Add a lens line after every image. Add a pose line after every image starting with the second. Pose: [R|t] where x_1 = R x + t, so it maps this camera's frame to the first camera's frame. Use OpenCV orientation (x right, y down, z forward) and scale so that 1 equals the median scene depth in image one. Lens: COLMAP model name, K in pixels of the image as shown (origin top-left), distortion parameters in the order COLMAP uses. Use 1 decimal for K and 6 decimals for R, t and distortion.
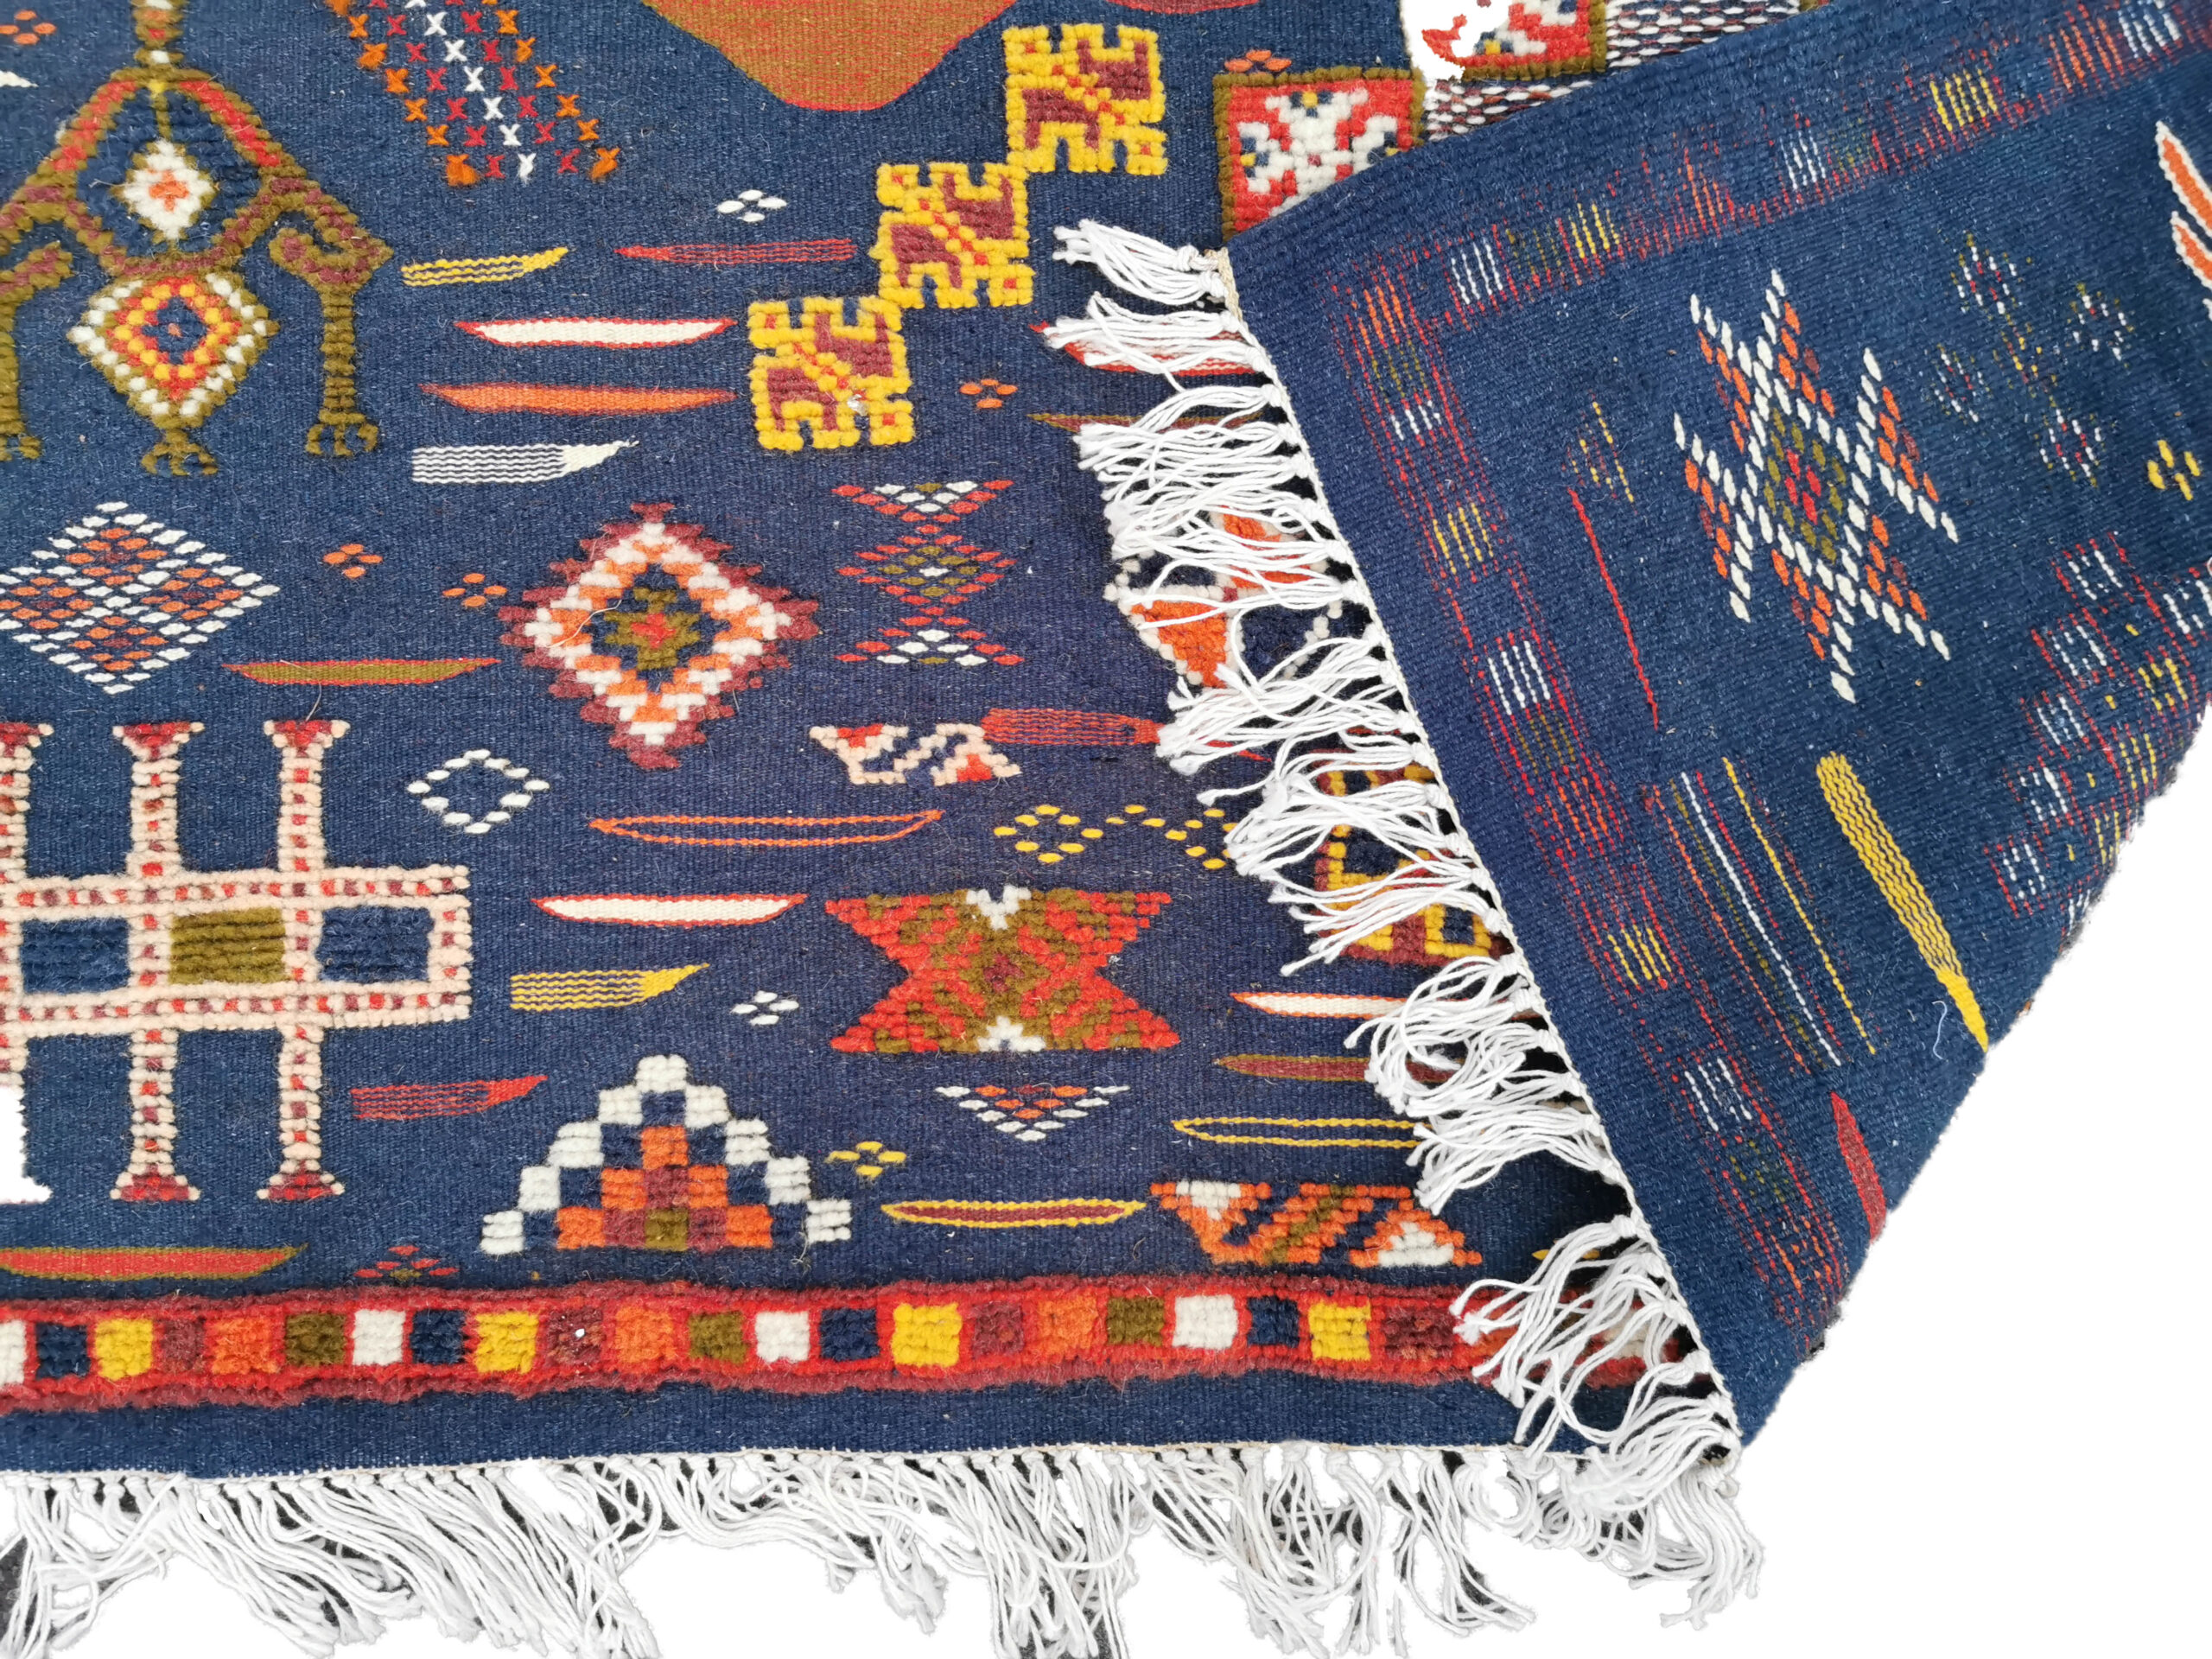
lens RADIAL K [[1733.4, 0, 1129.7], [0, 1733.4, 840.0], [0, 0, 1]] dist [0.053276, -0.074954]
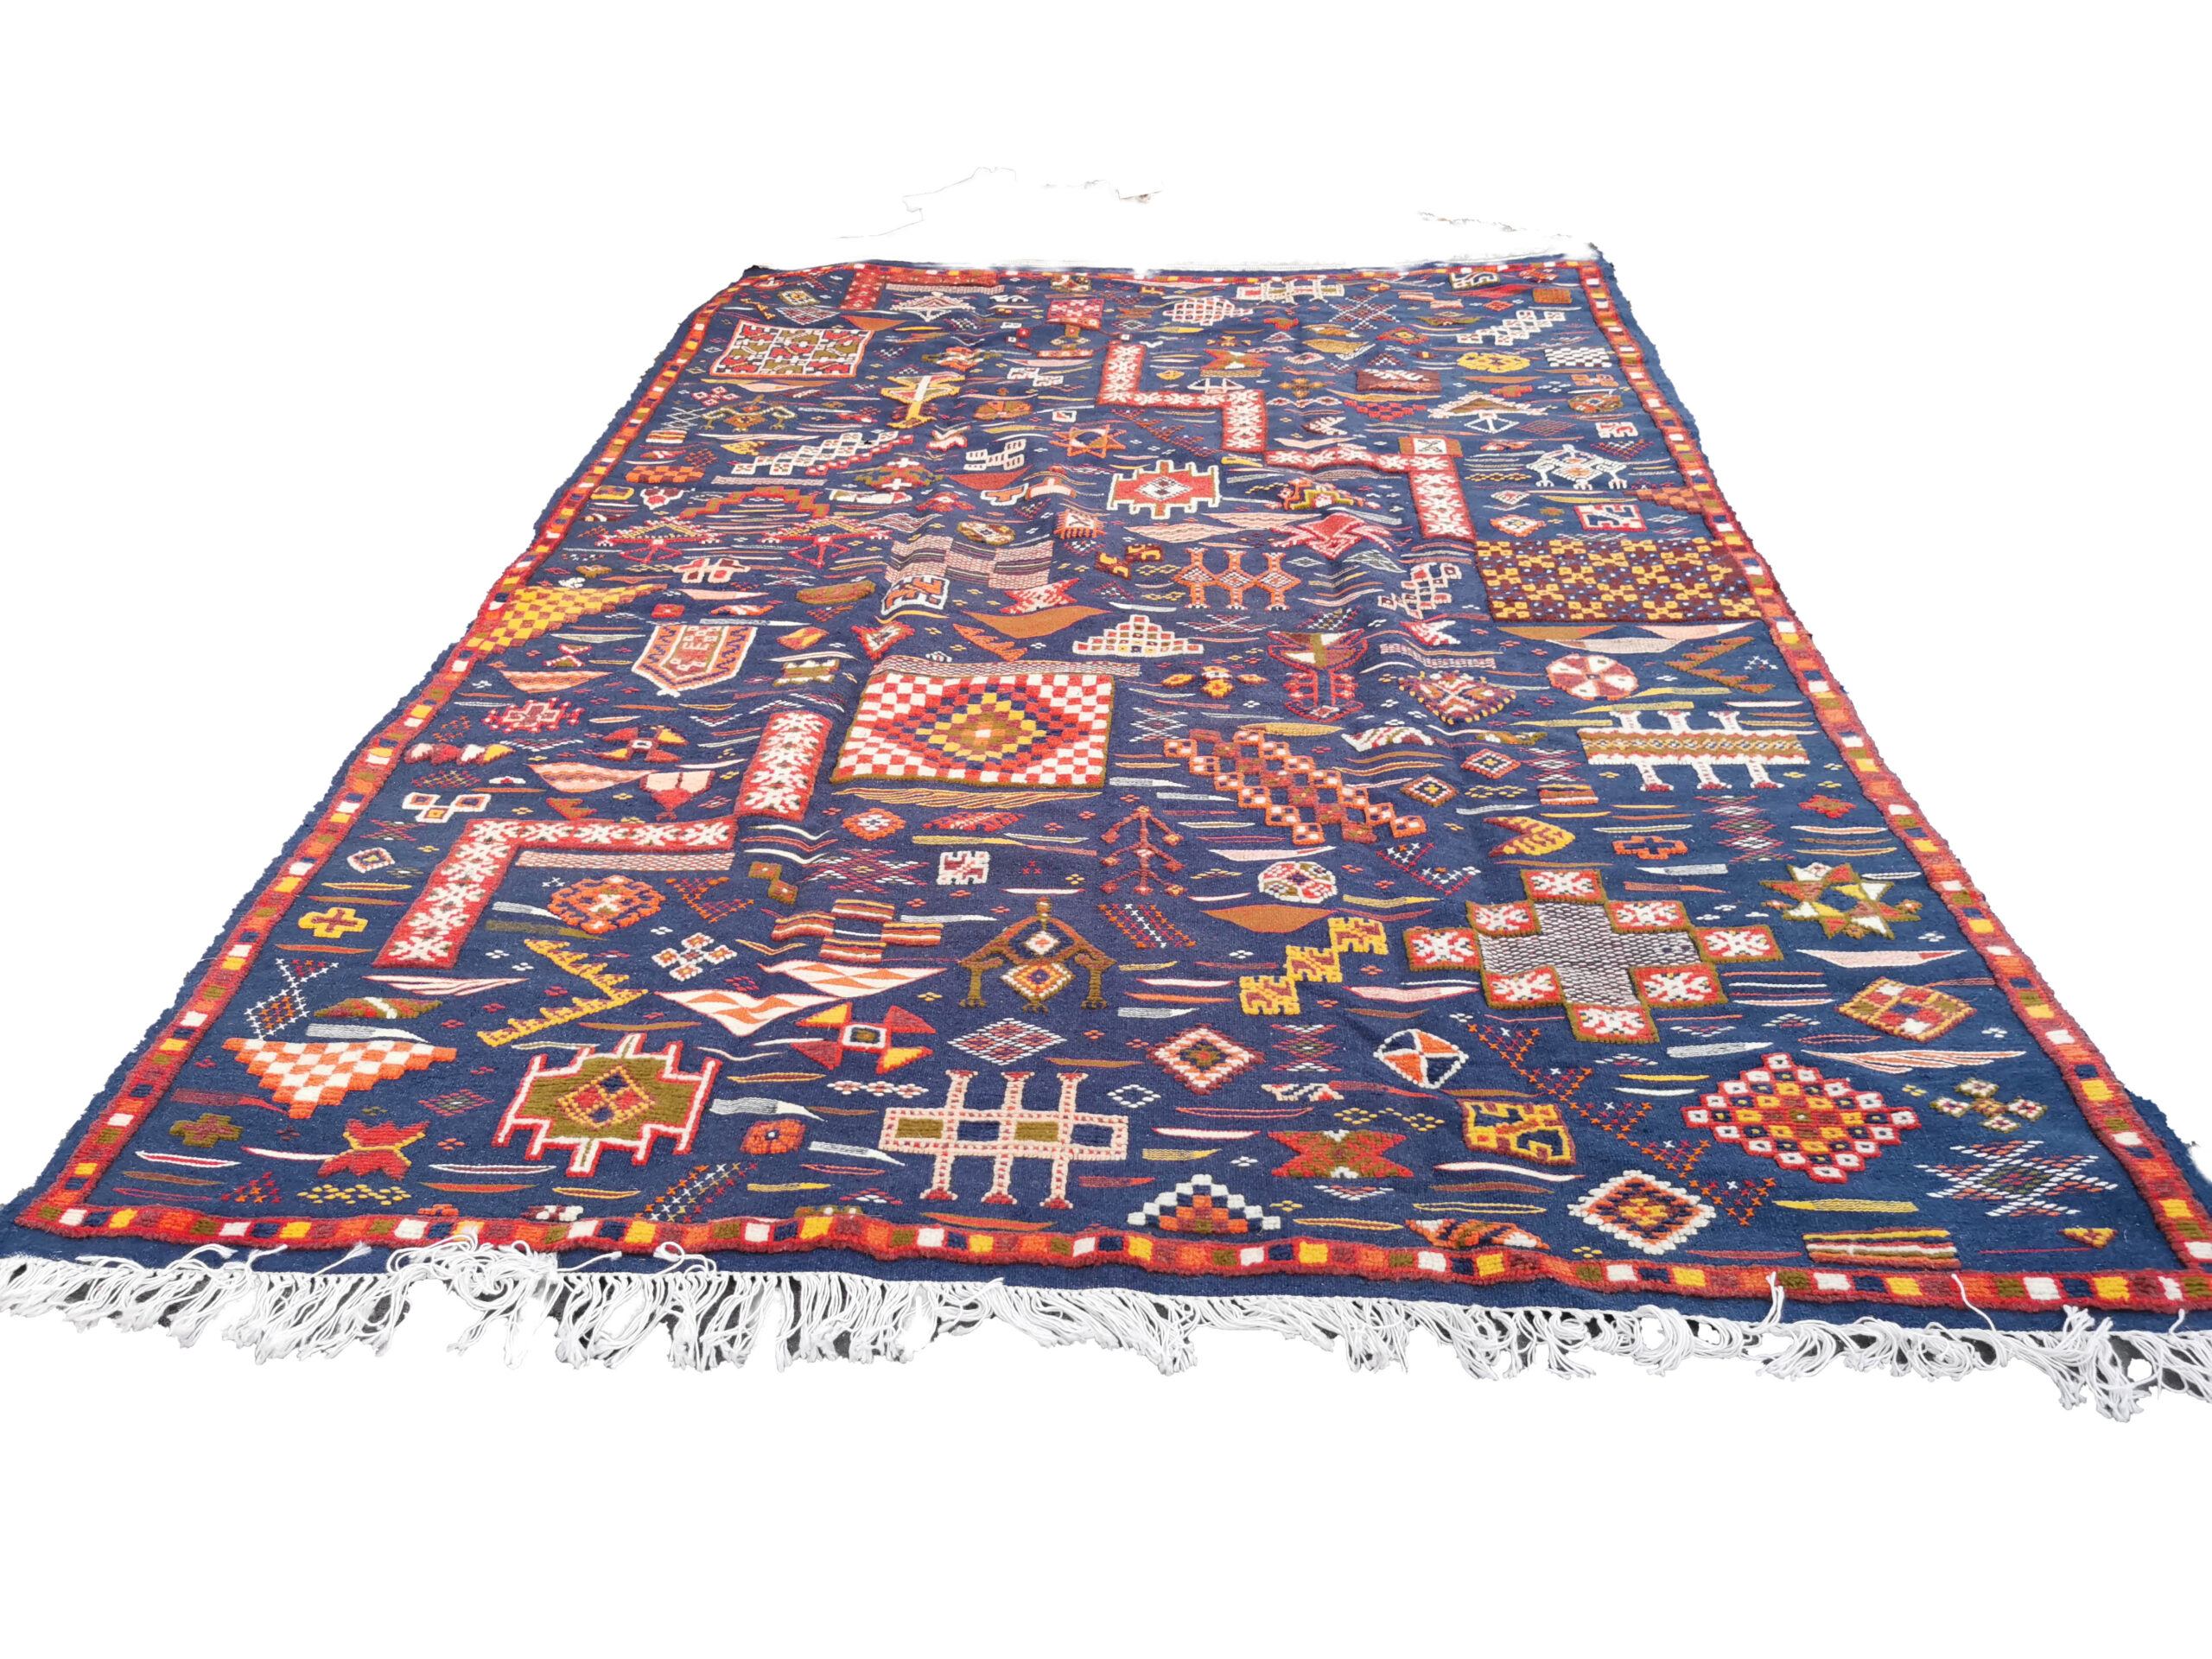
lens RADIAL K [[1741.7, 0, 1106.0], [0, 1741.7, 829.5], [0, 0, 1]] dist [0.030393, -0.015067]
pose [[0.996554, 0.021715, -0.080050, -0.216737], [-0.077128, 0.597613, -0.798066, 1.818288], [0.030509, 0.801491, 0.597229, -0.876826]]
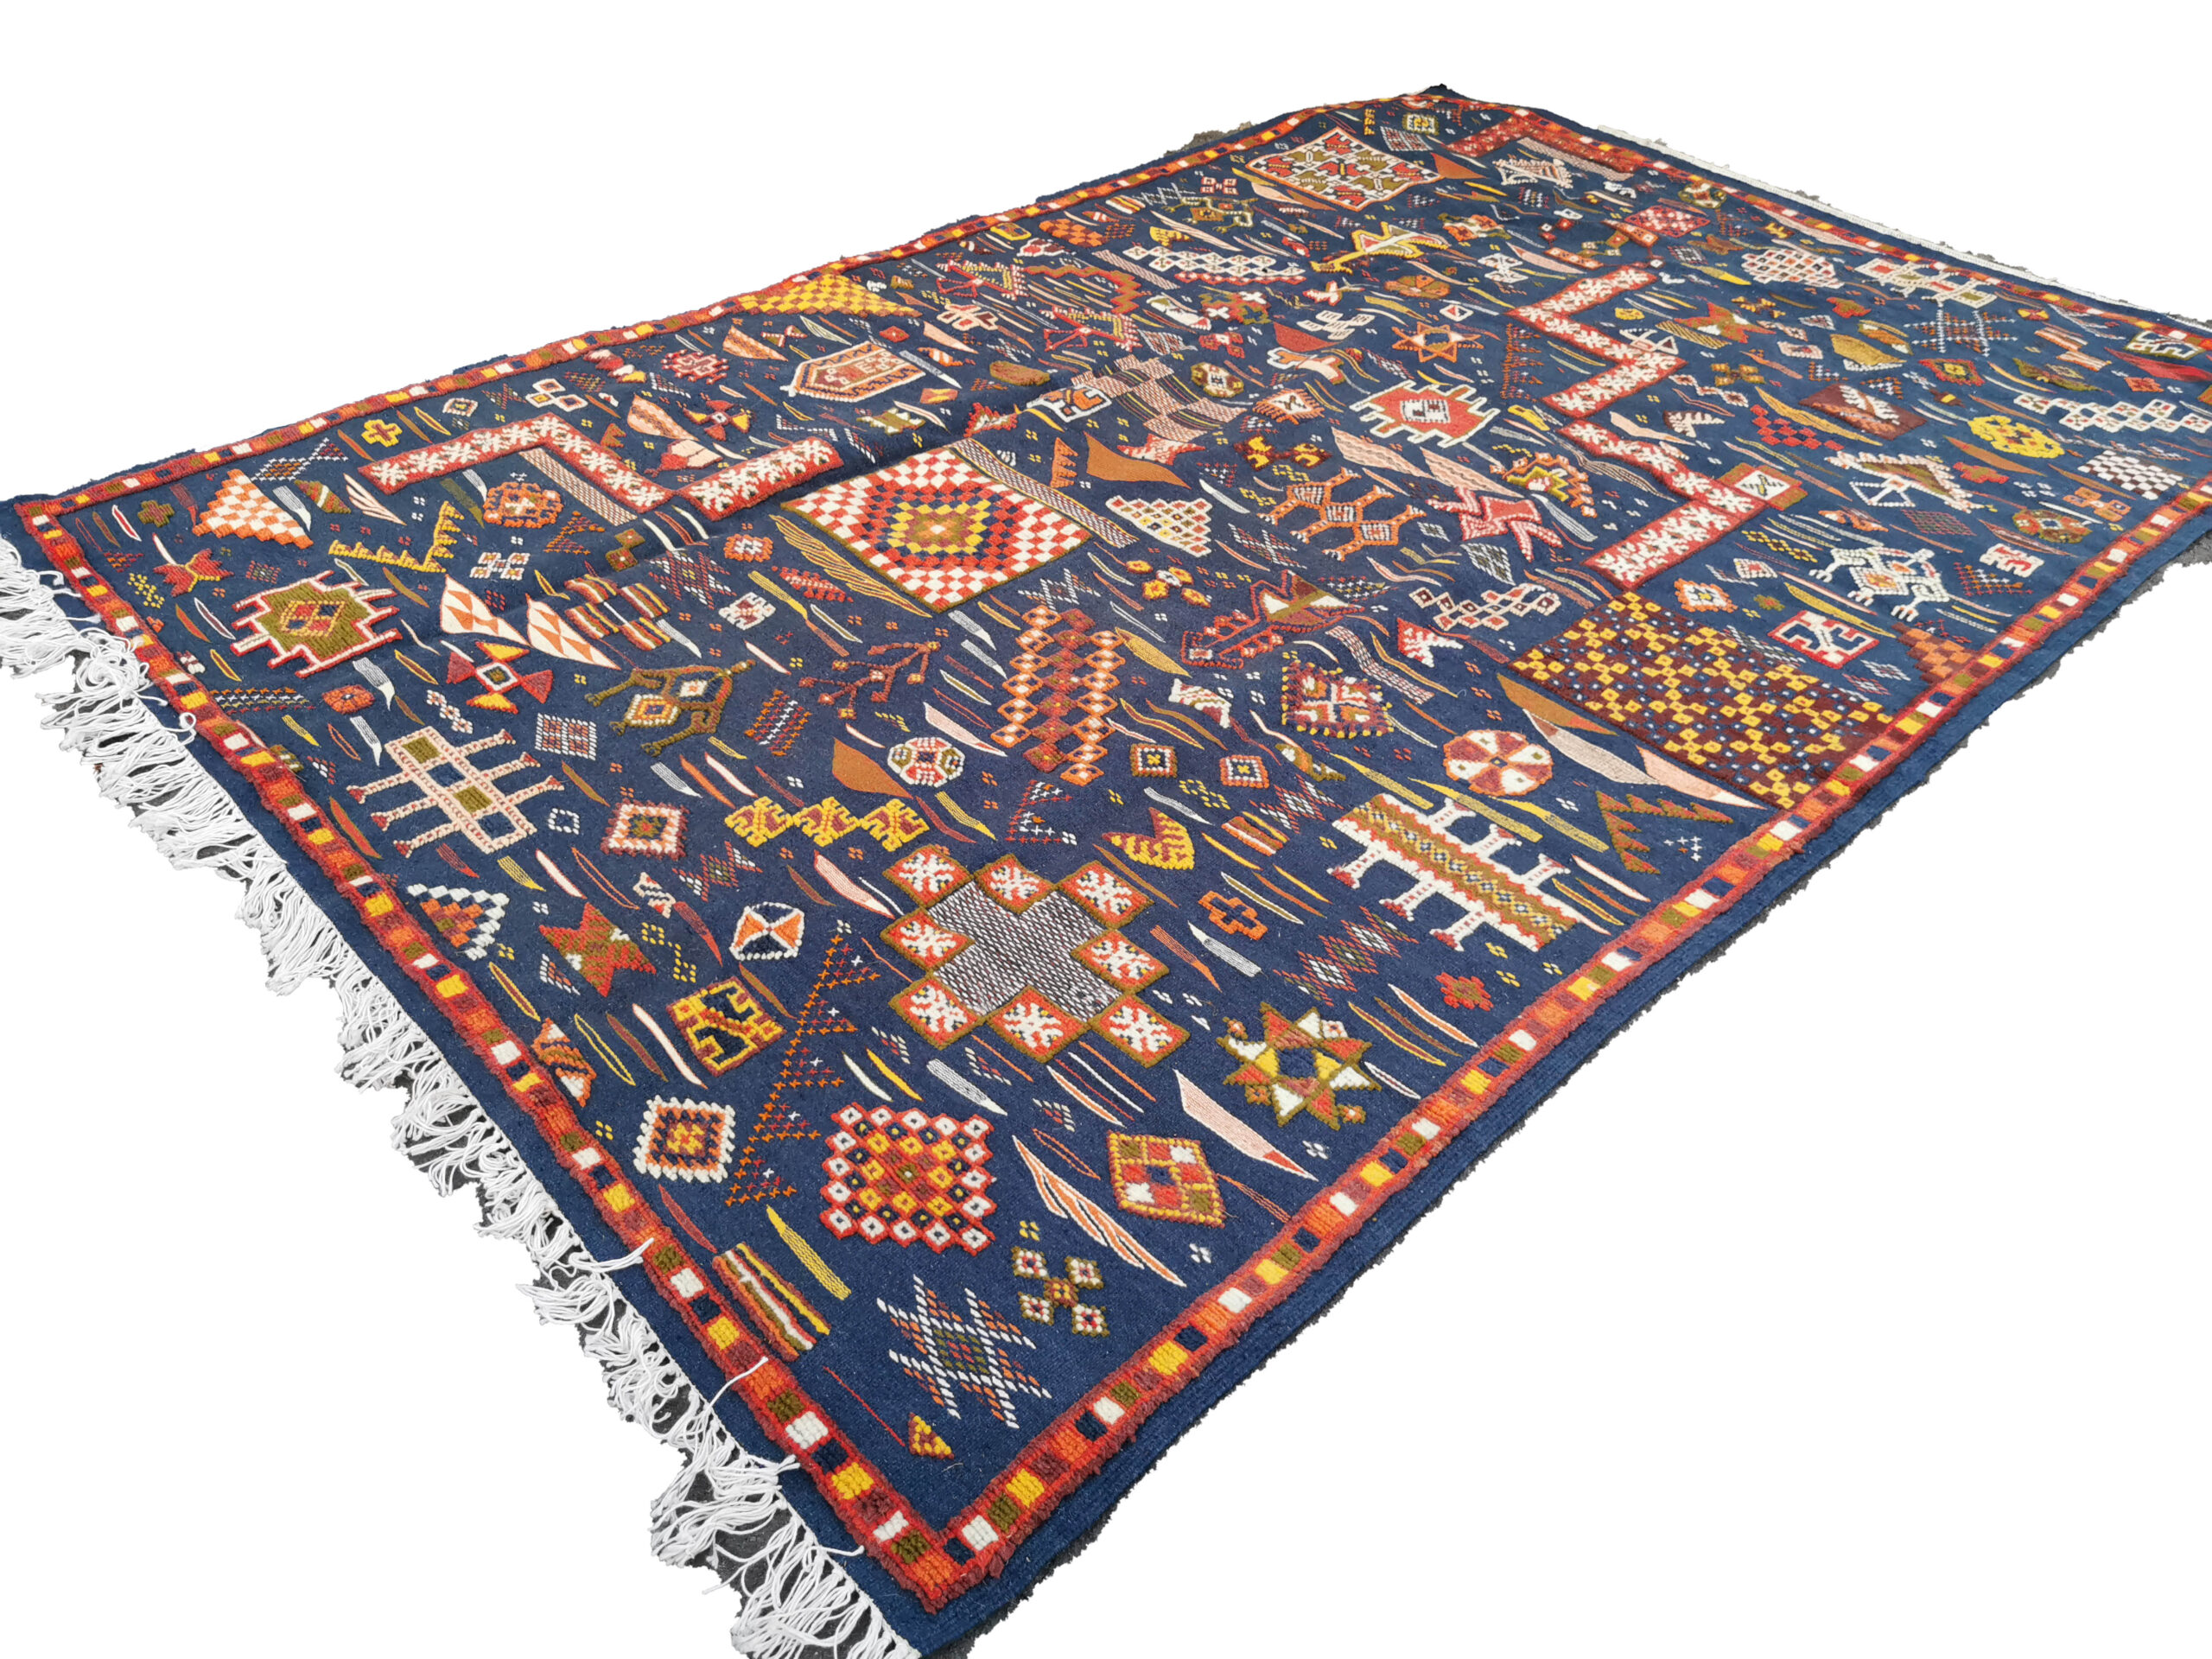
lens RADIAL K [[1770.2, 0, 1127.8], [0, 1770.2, 818.3], [0, 0, 1]] dist [0.033500, -0.004133]
pose [[0.658707, 0.484890, -0.575314, 1.881253], [-0.752349, 0.433332, -0.496180, 0.710084], [0.008710, 0.759674, 0.650245, -0.865588]]
